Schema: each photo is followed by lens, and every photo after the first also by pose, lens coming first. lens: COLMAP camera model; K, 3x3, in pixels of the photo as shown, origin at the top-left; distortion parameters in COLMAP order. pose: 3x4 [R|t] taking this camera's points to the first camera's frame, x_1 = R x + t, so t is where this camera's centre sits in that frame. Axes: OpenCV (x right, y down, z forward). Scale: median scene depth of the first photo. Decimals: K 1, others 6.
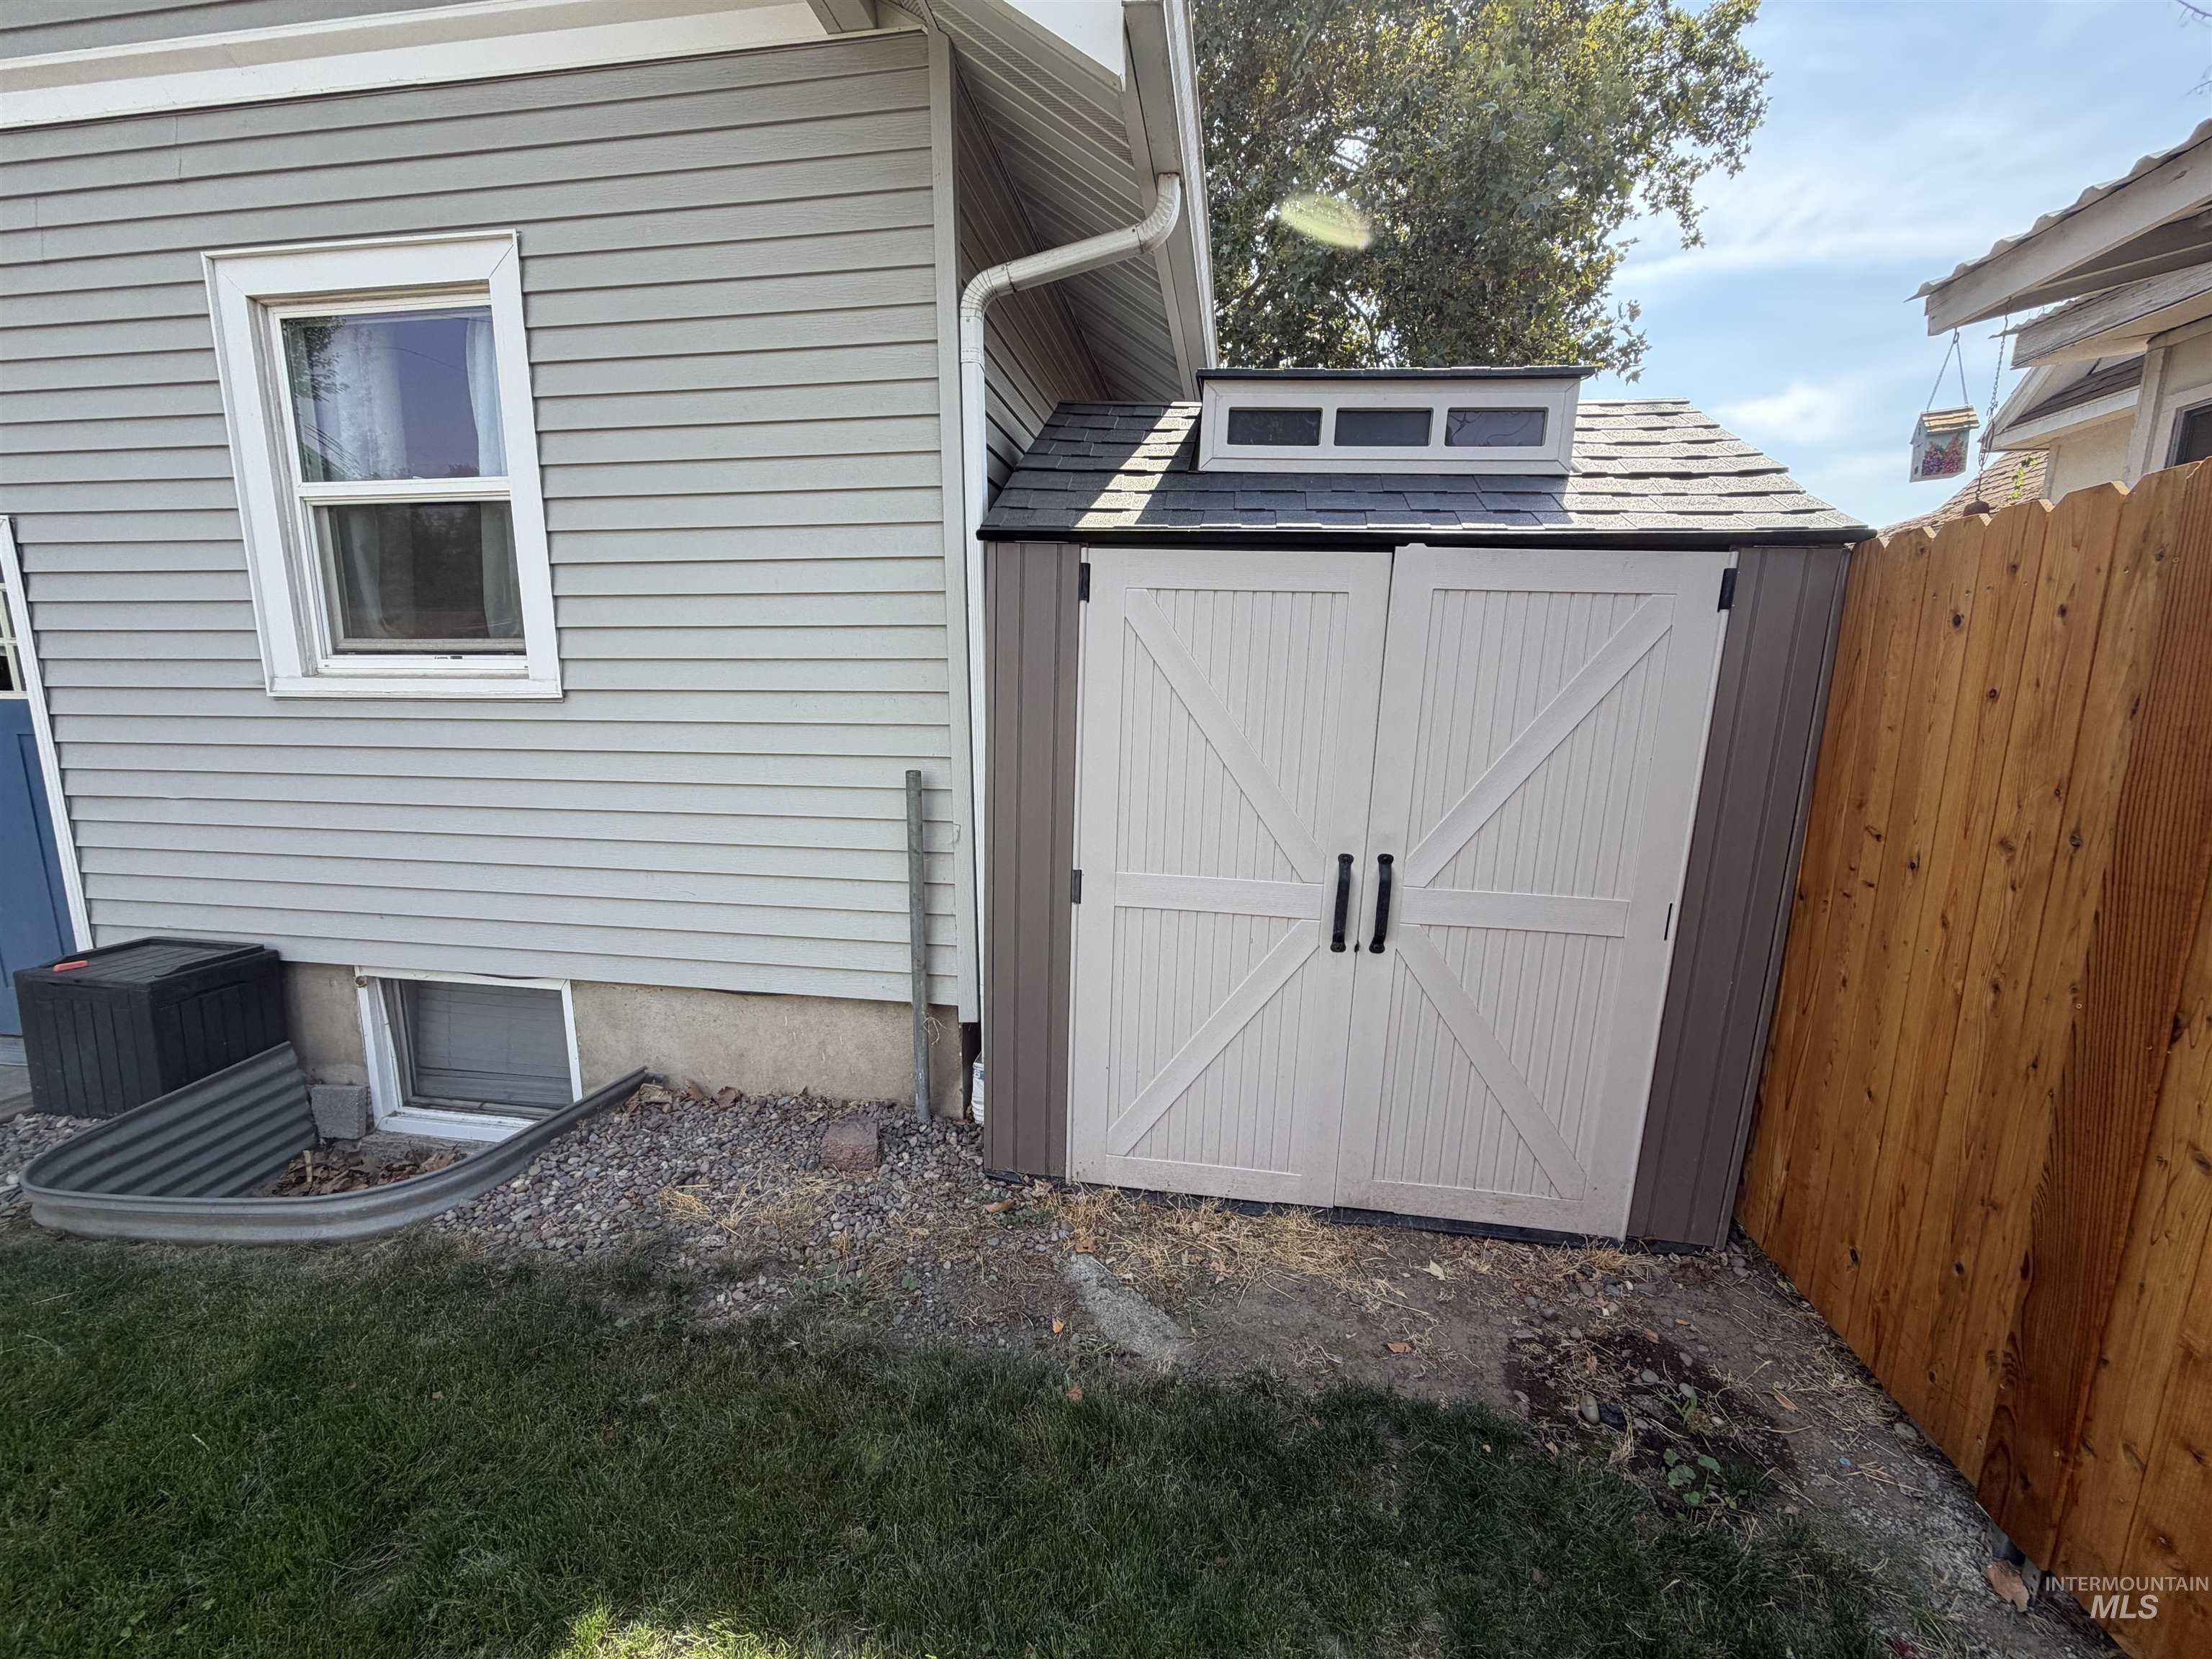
lens RADIAL K [[880.6, 0, 1100.0], [0, 880.6, 822.4], [0, 0, 1]] dist [0.002087, -0.000235]
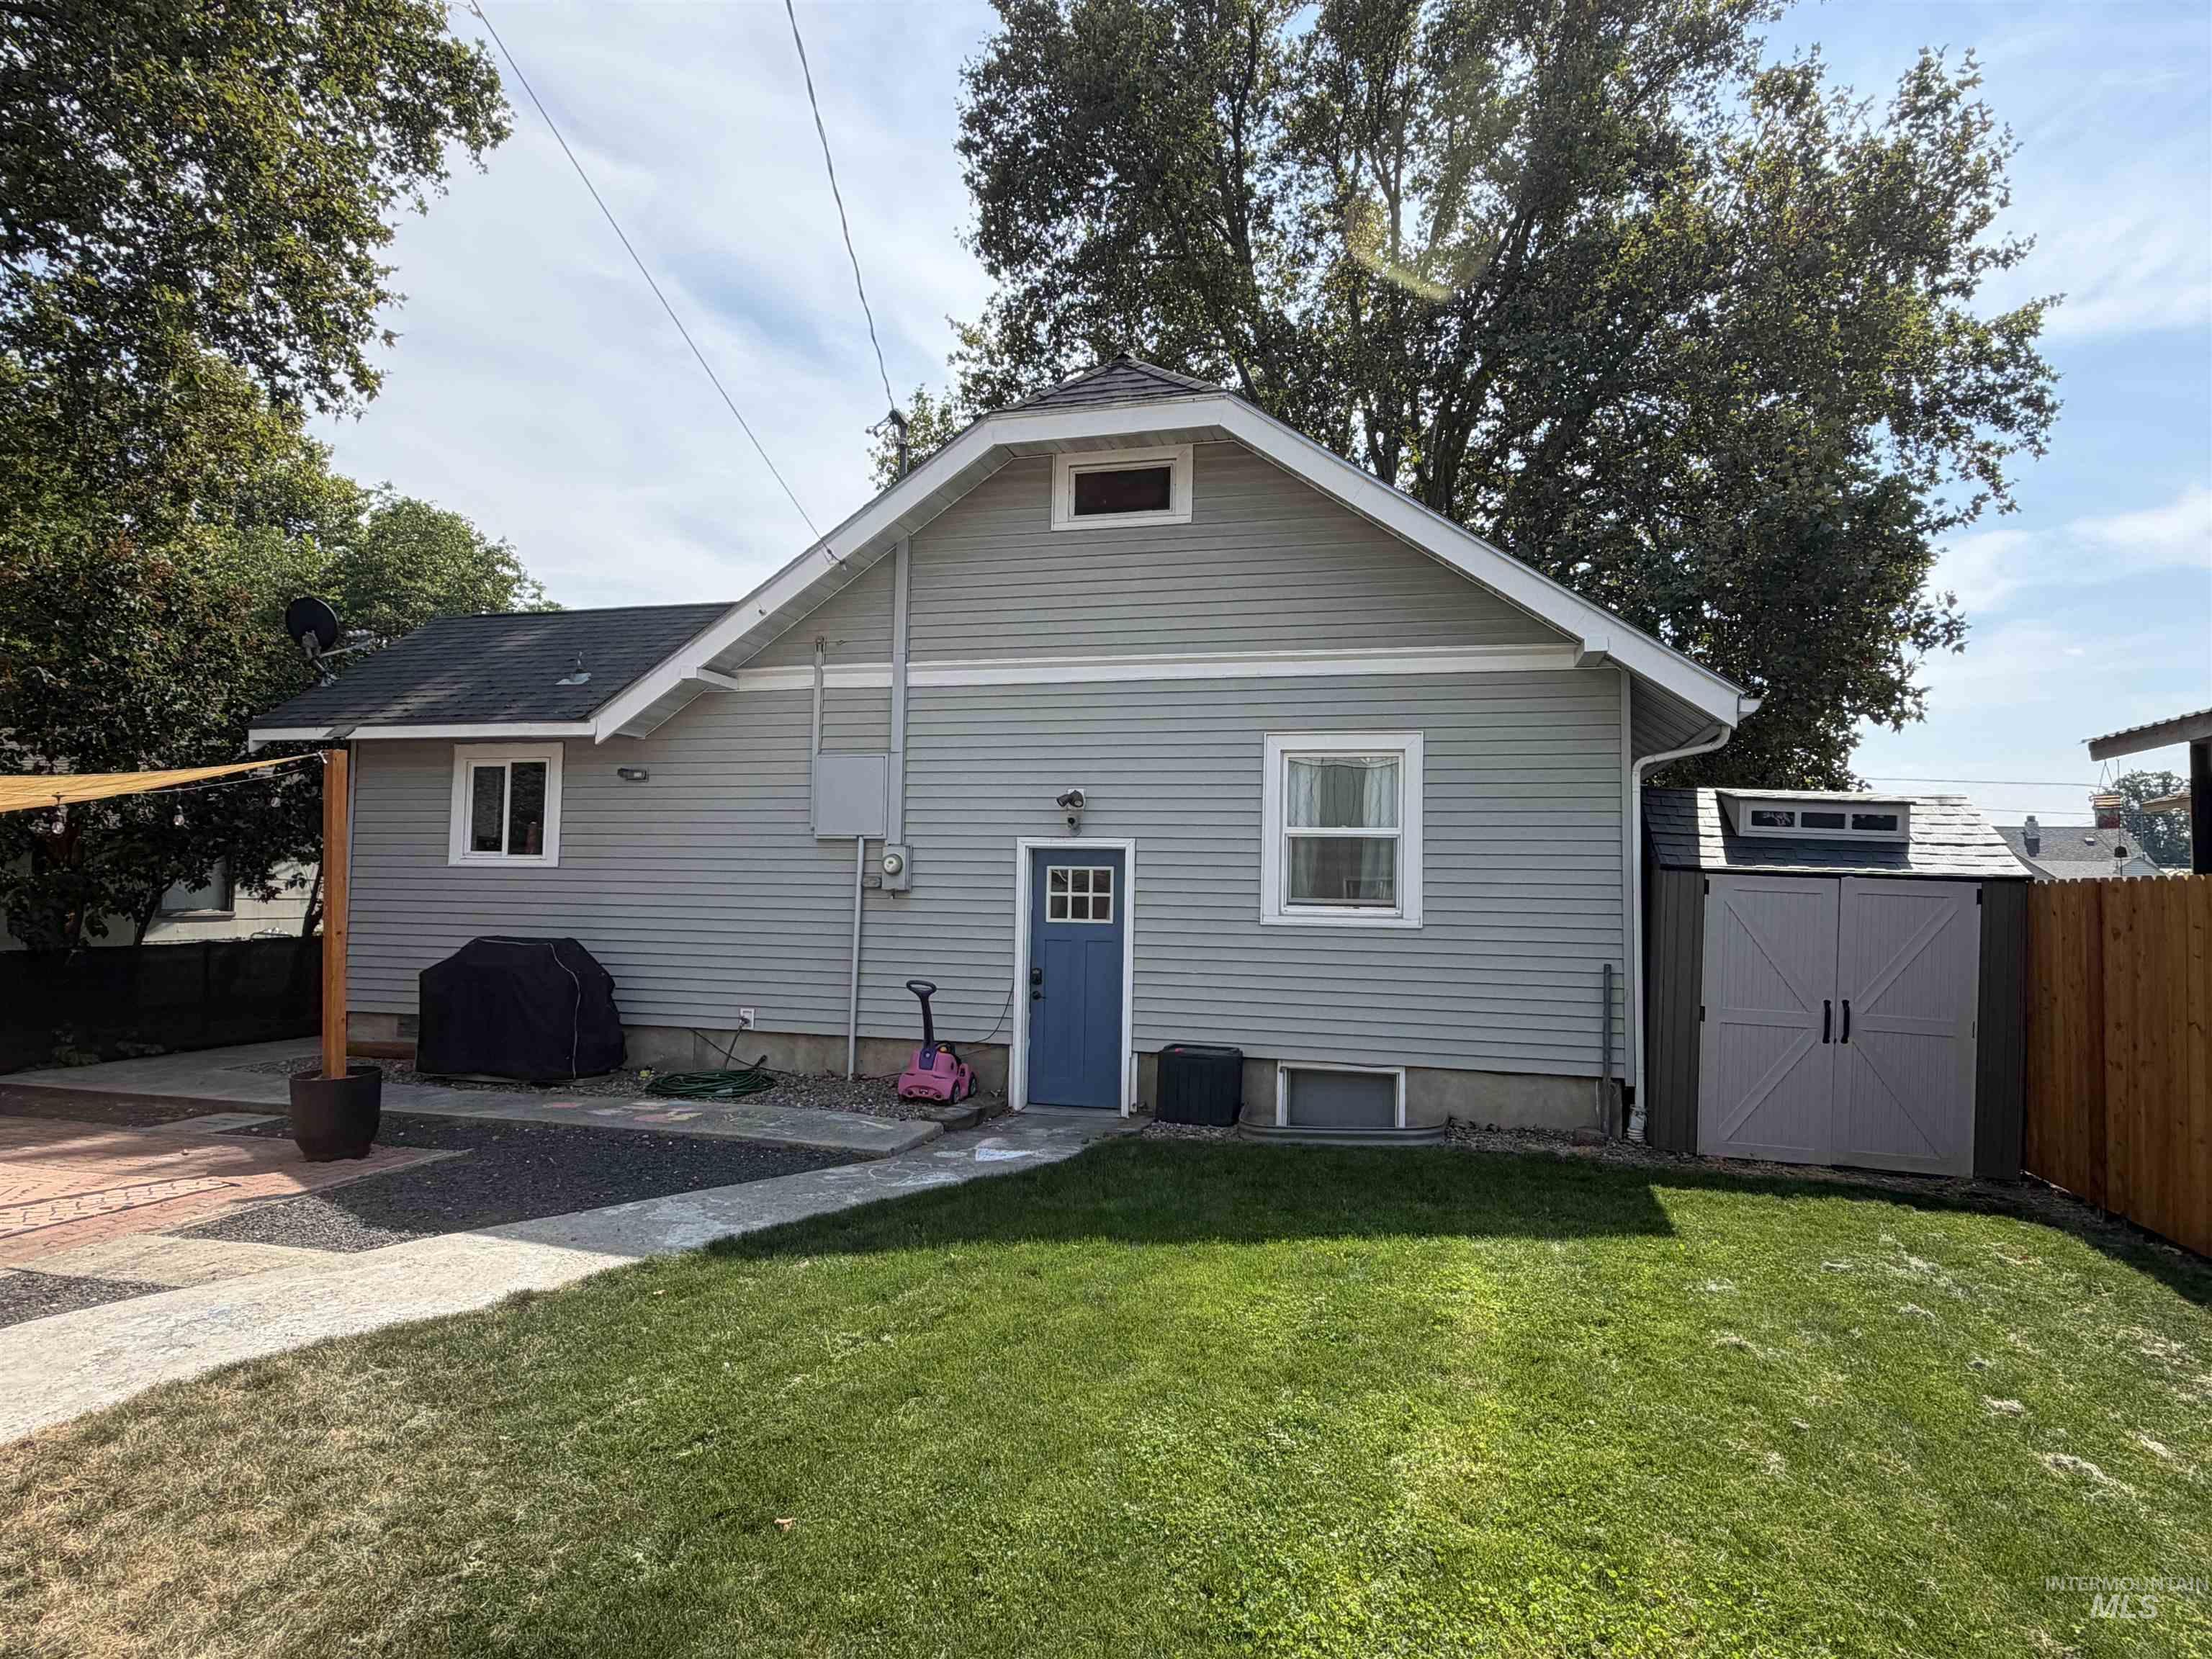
lens RADIAL K [[1223.1, 0, 1103.4], [0, 1223.1, 833.5], [0, 0, 1]] dist [-0.000653, -0.001082]
pose [[0.993637, 0.011645, -0.112030, -1.006025], [-0.036066, 0.975168, -0.218512, 0.300682], [0.106703, 0.221162, 0.969382, -1.946123]]
